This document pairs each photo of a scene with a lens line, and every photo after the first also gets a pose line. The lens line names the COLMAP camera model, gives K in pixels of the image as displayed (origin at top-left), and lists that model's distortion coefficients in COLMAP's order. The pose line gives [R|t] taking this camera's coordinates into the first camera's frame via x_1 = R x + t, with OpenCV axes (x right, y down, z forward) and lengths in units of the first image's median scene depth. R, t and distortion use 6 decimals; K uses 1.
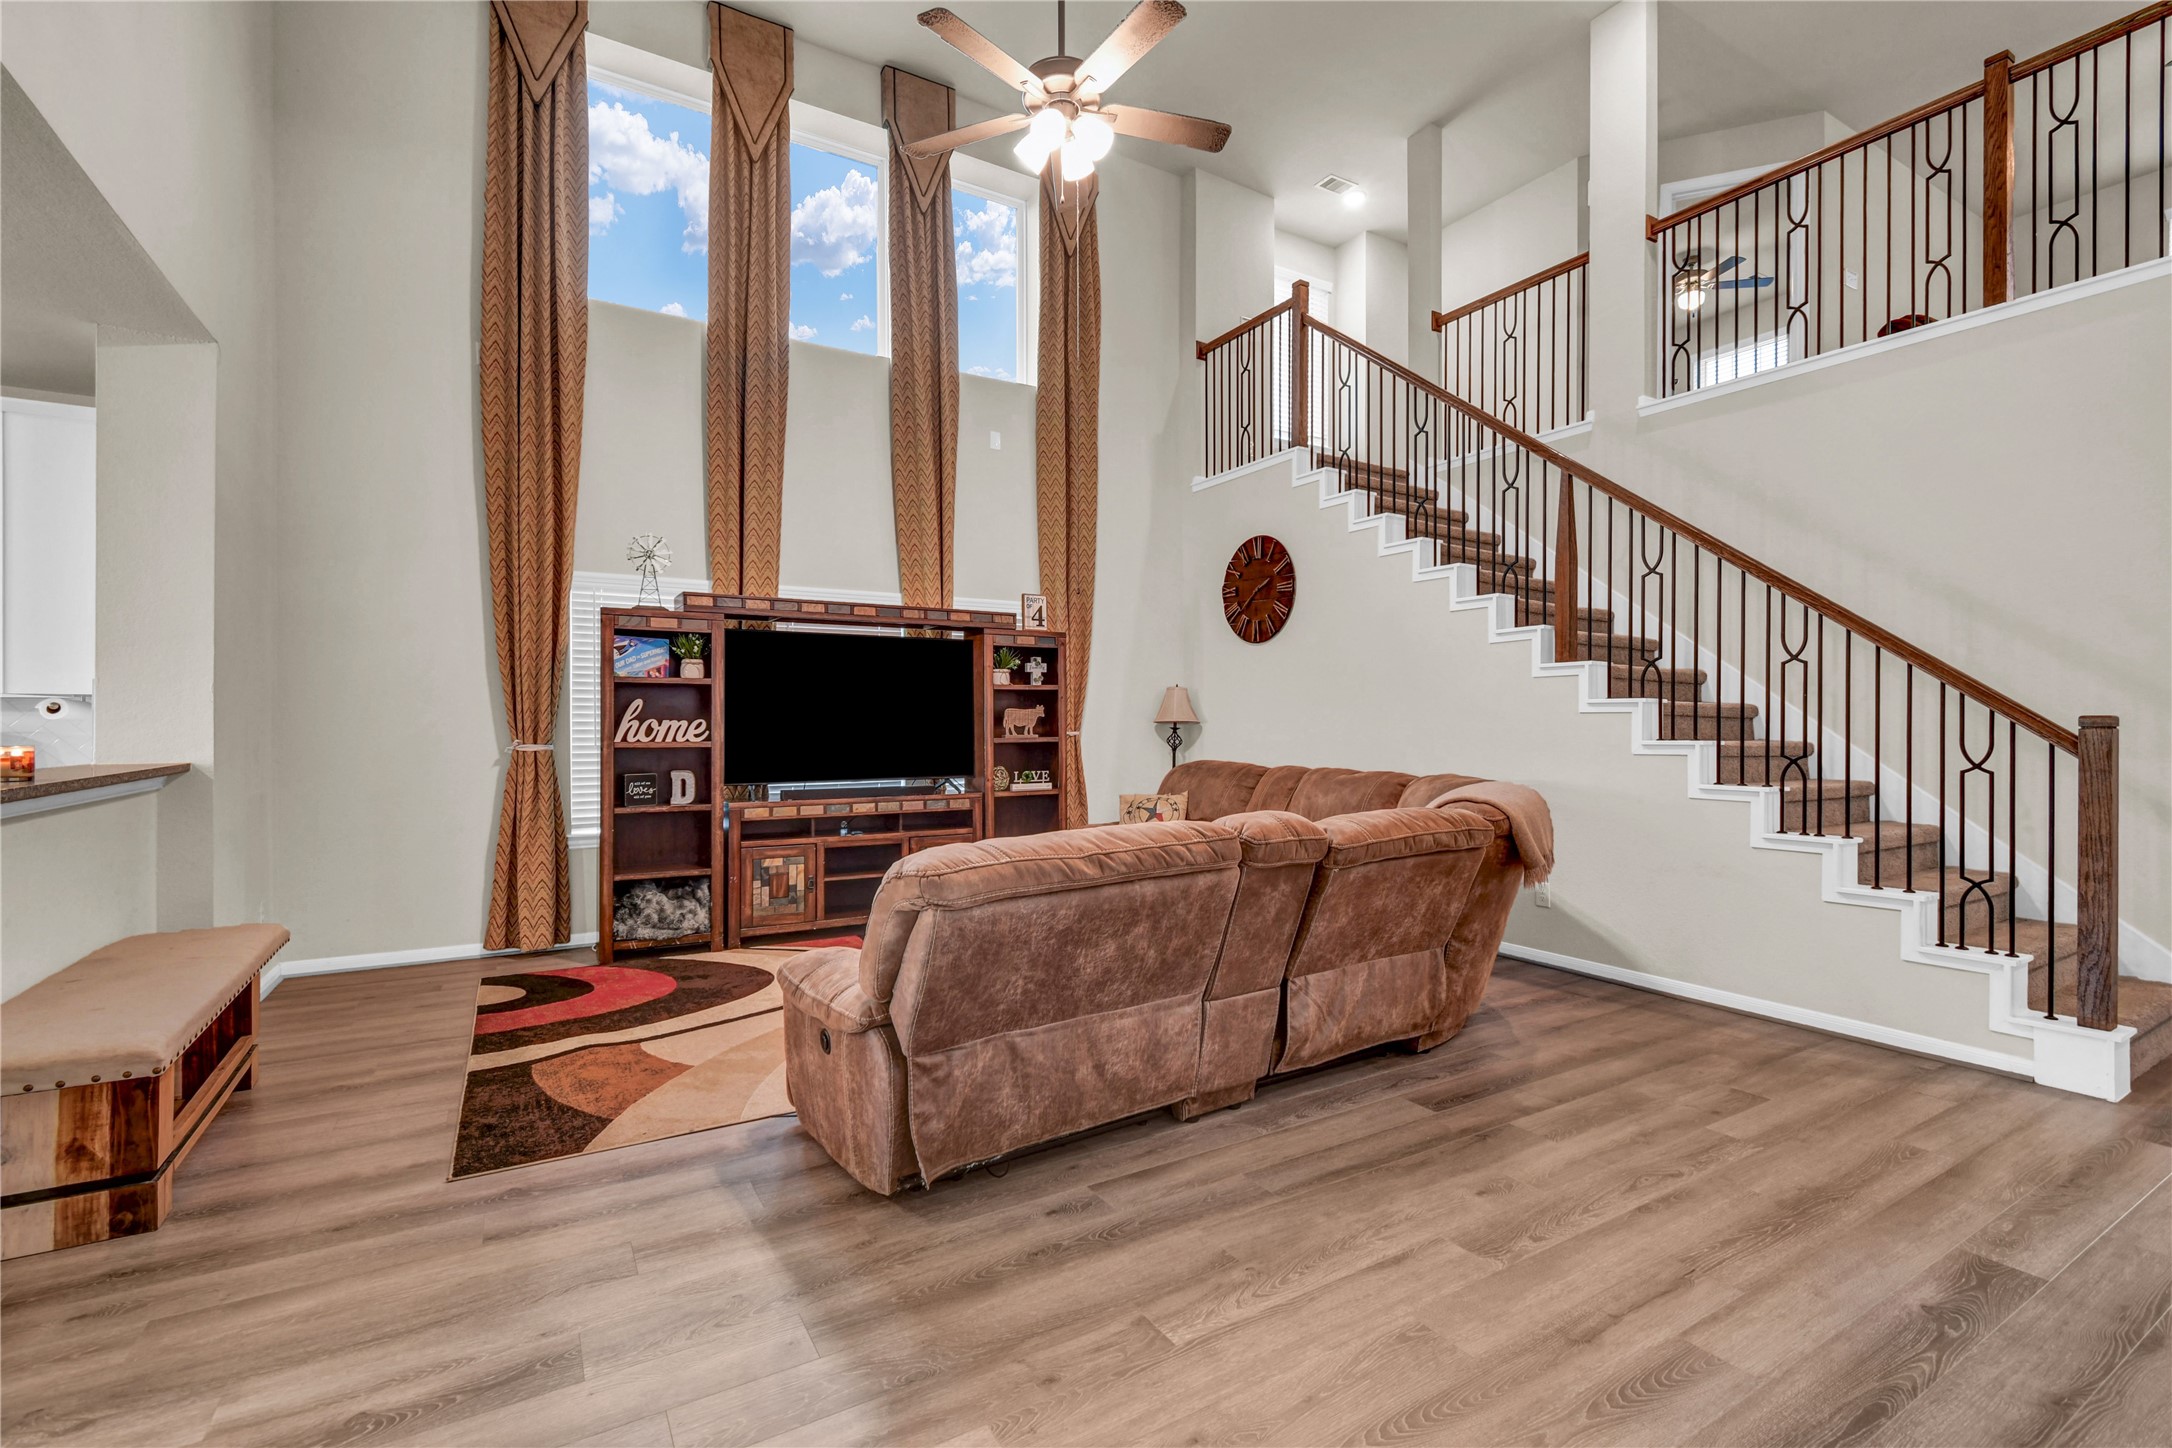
lens RADIAL K [[958.8, 0, 1085.0], [0, 958.8, 721.7], [0, 0, 1]] dist [0.008845, -0.003968]
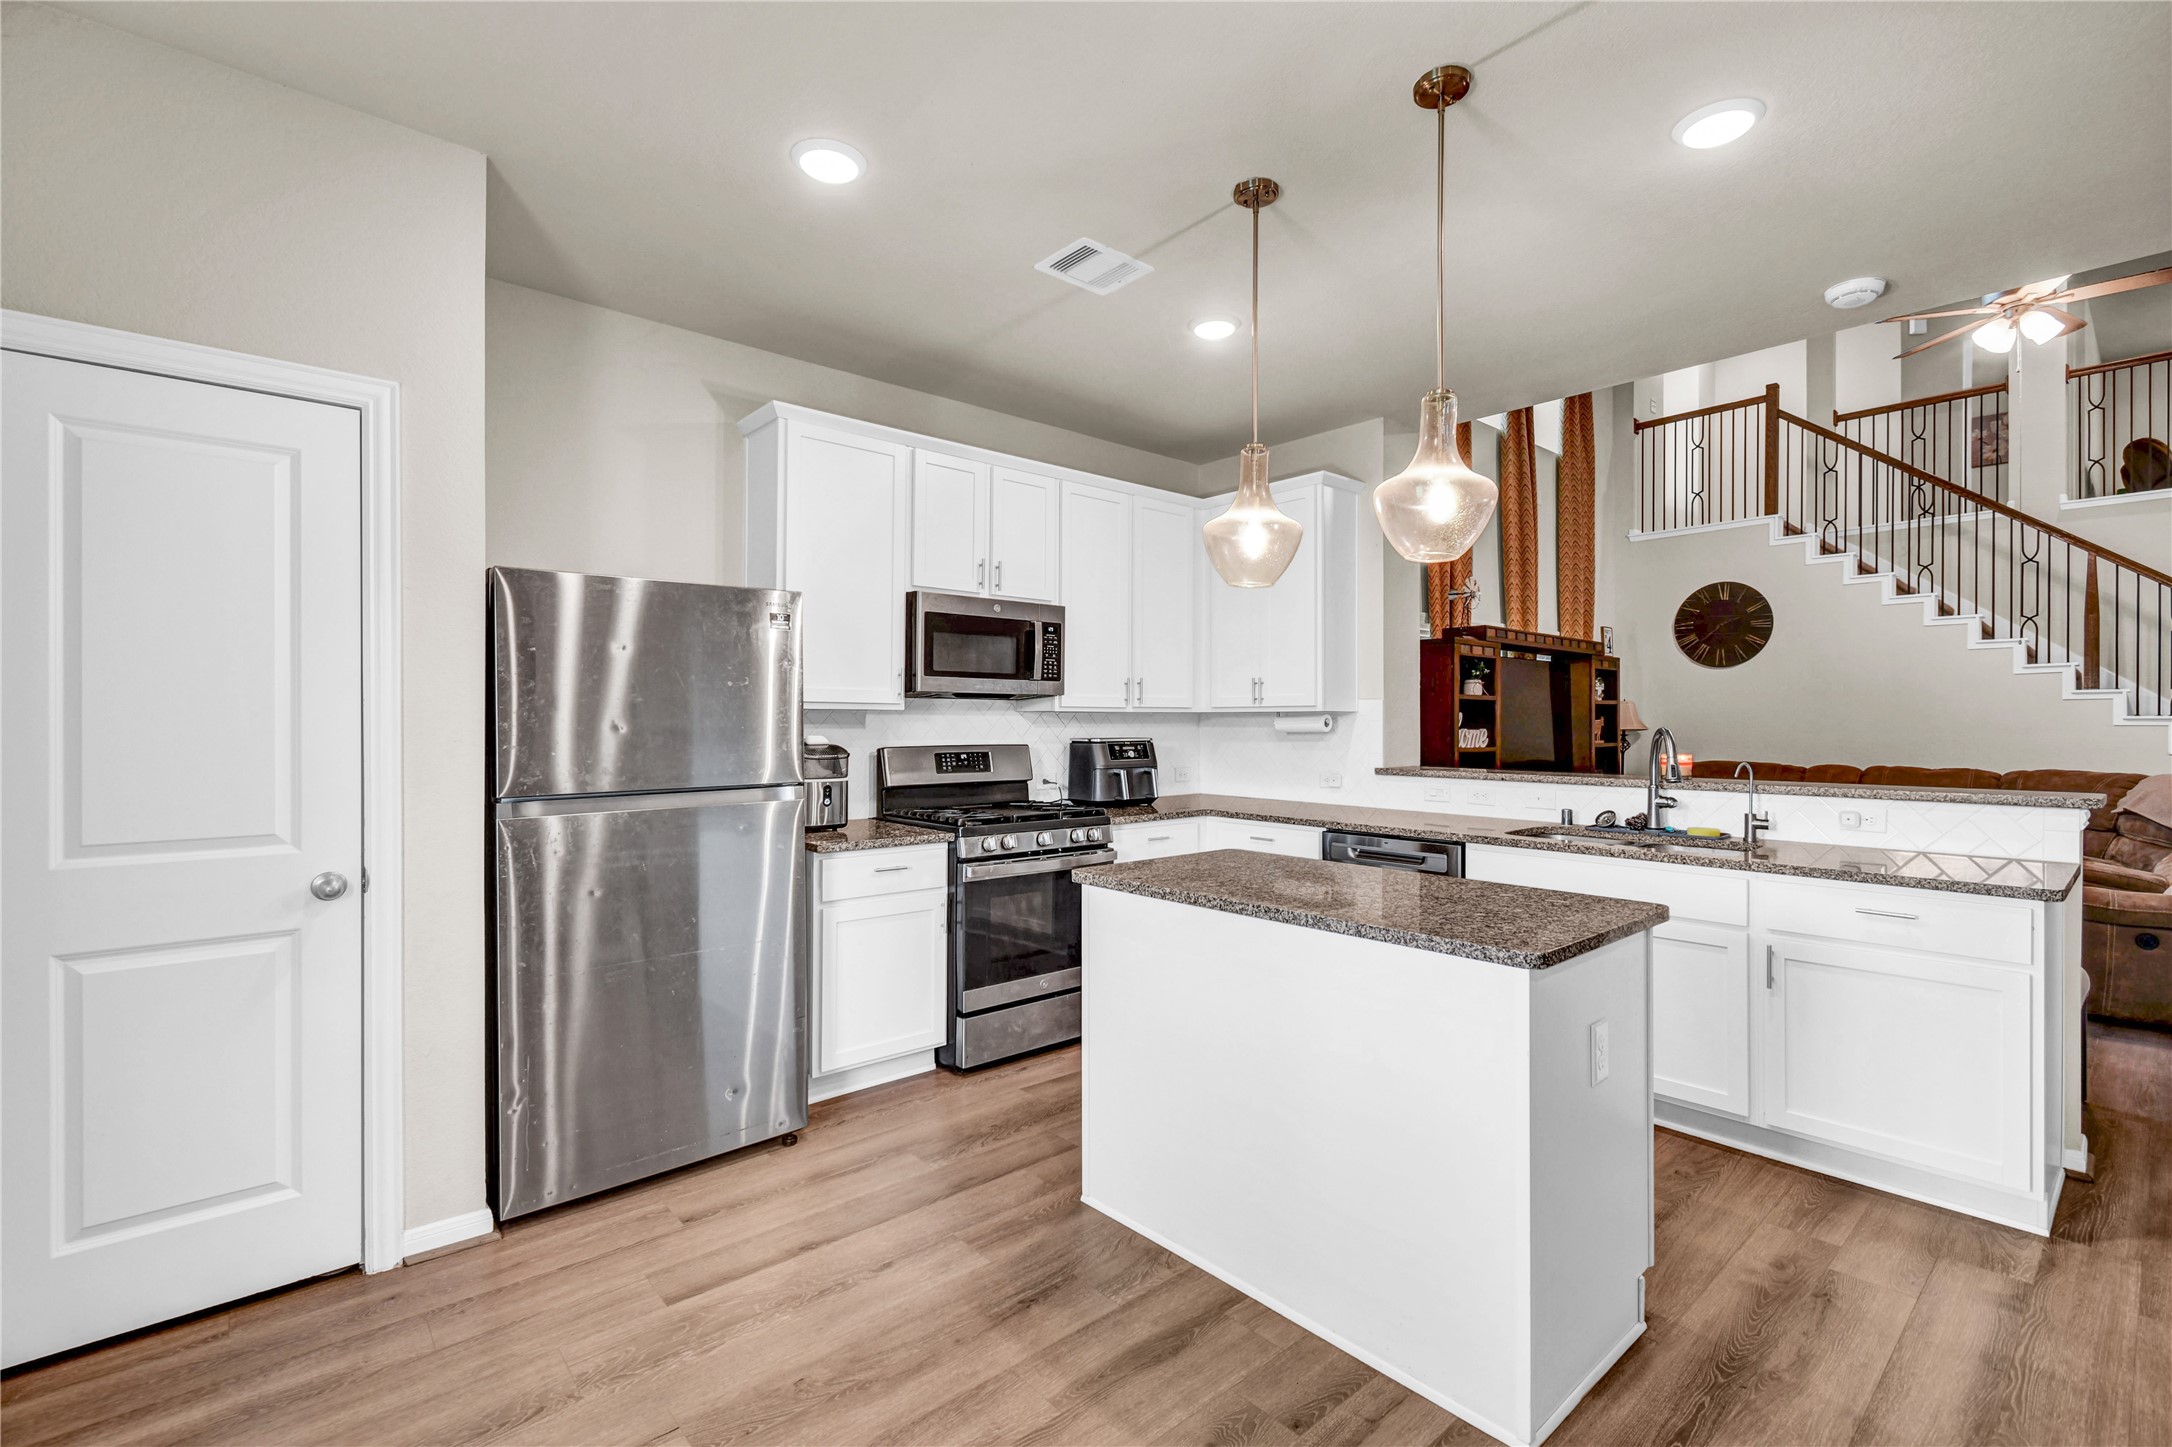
lens RADIAL K [[958.8, 0, 1095.4], [0, 958.8, 734.0], [0, 0, 1]] dist [0.008845, -0.003968]
pose [[0.981530, -0.001123, 0.191303, -1.123068], [0.000057, 0.999984, 0.005577, -0.003778], [-0.191306, -0.005463, 0.981515, -0.096897]]
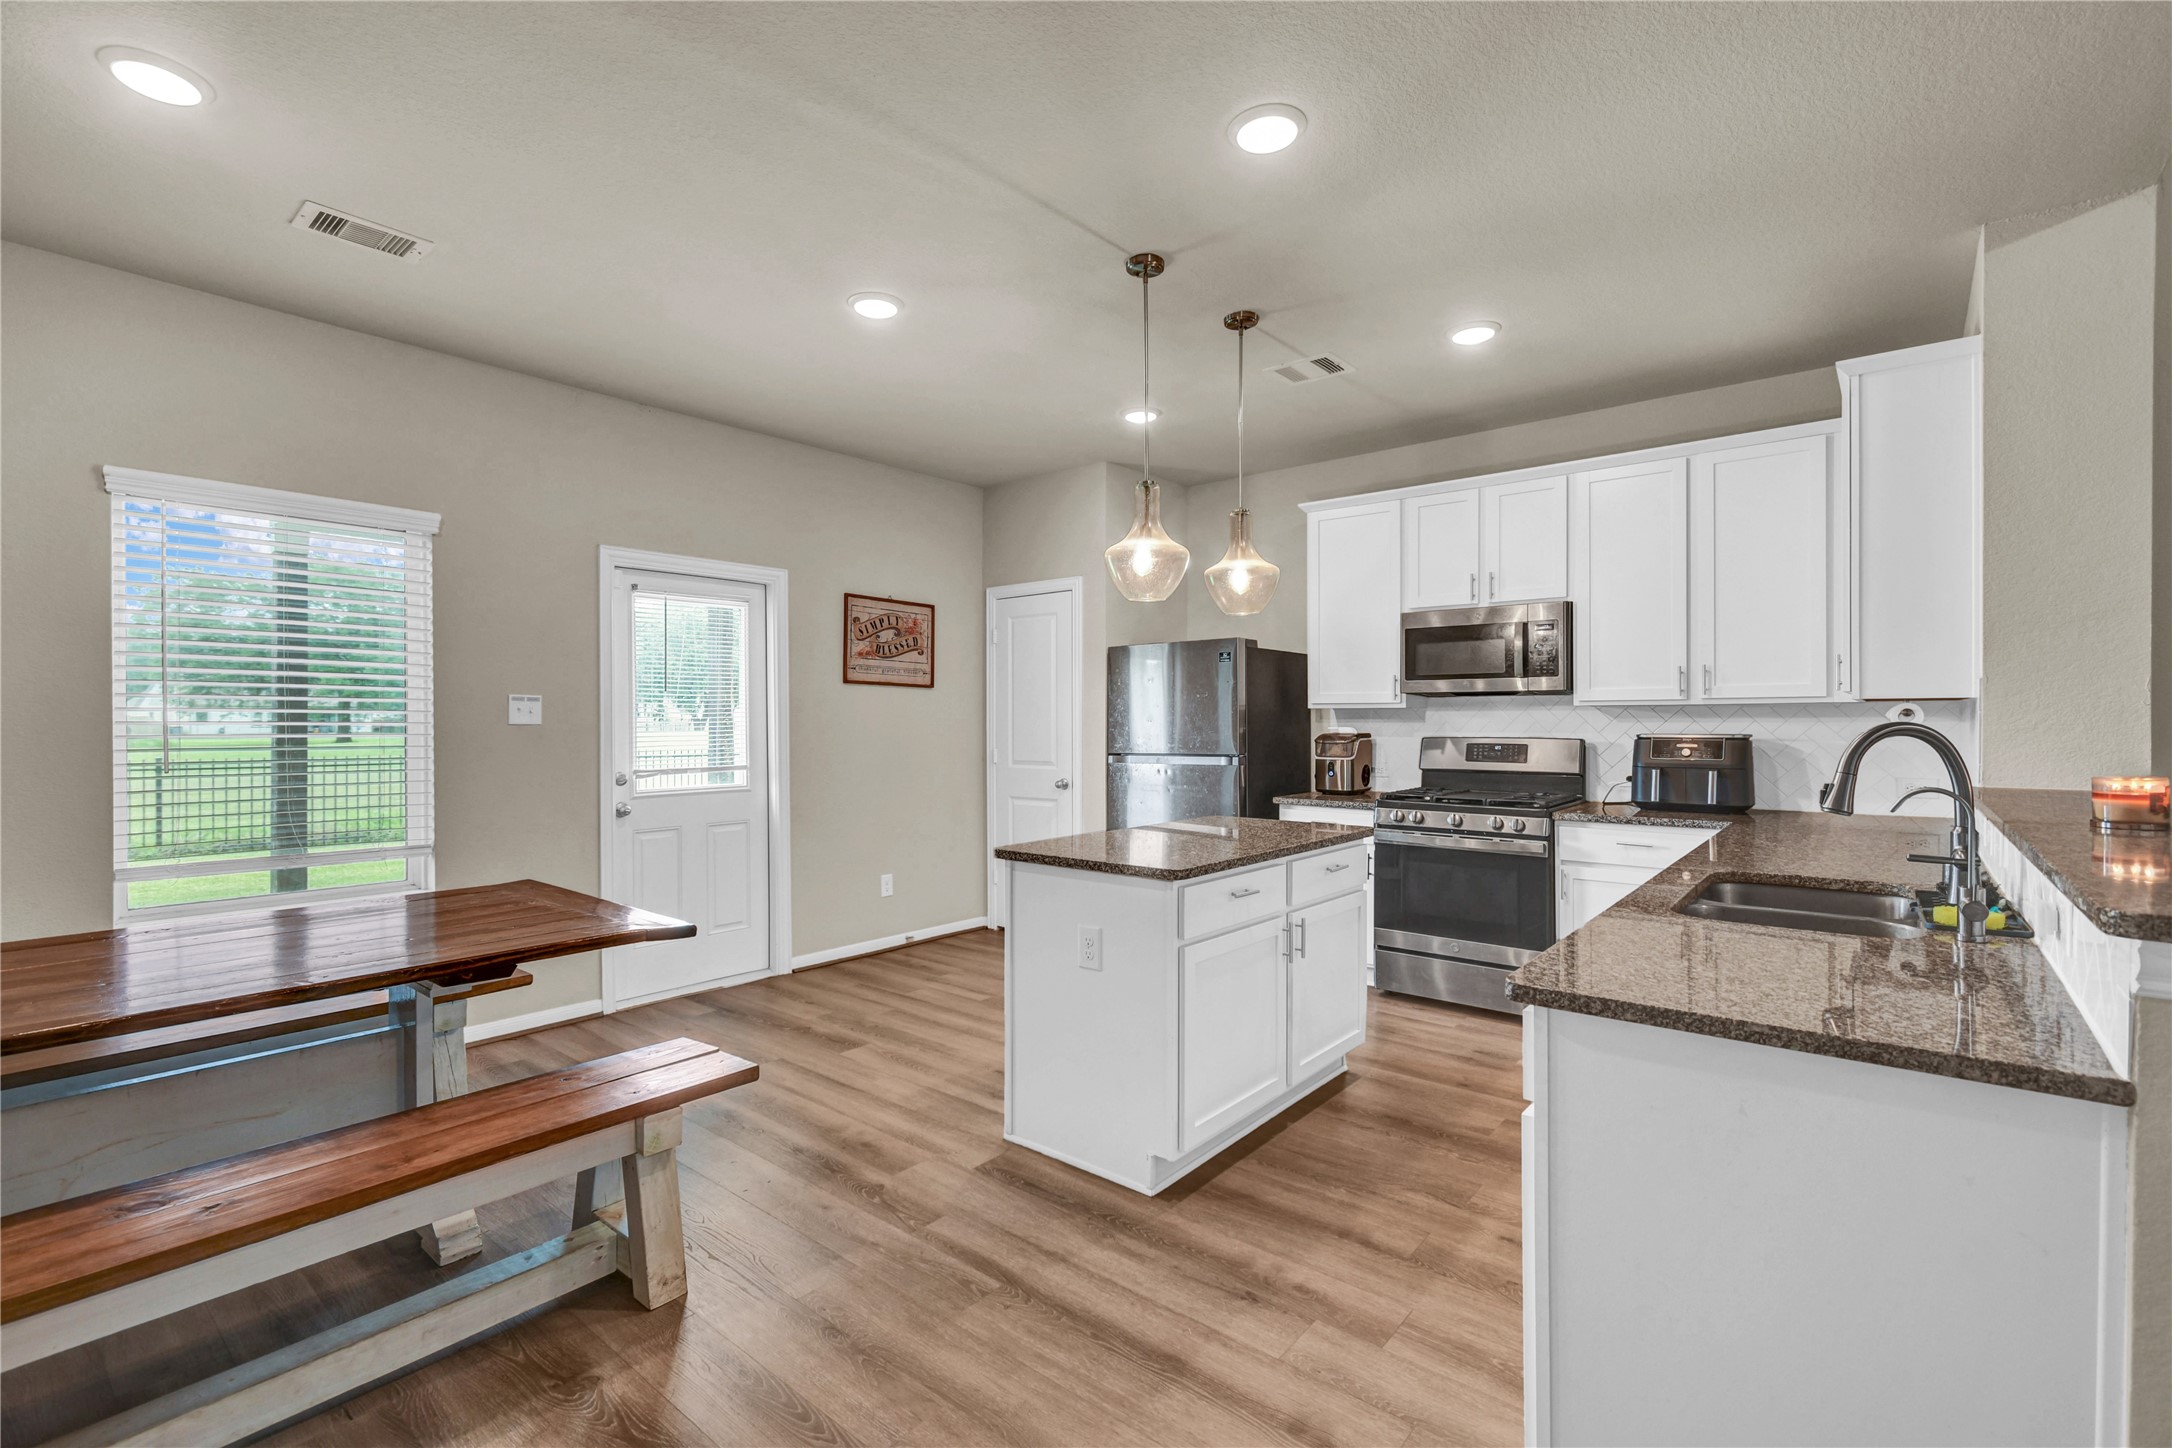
lens RADIAL K [[958.8, 0, 1080.2], [0, 958.8, 715.1], [0, 0, 1]] dist [0.008845, -0.003968]
pose [[0.335754, -0.008371, -0.941913, -0.379709], [-0.004959, 0.999931, -0.010655, 0.000333], [0.941937, 0.008248, 0.335689, 0.043023]]
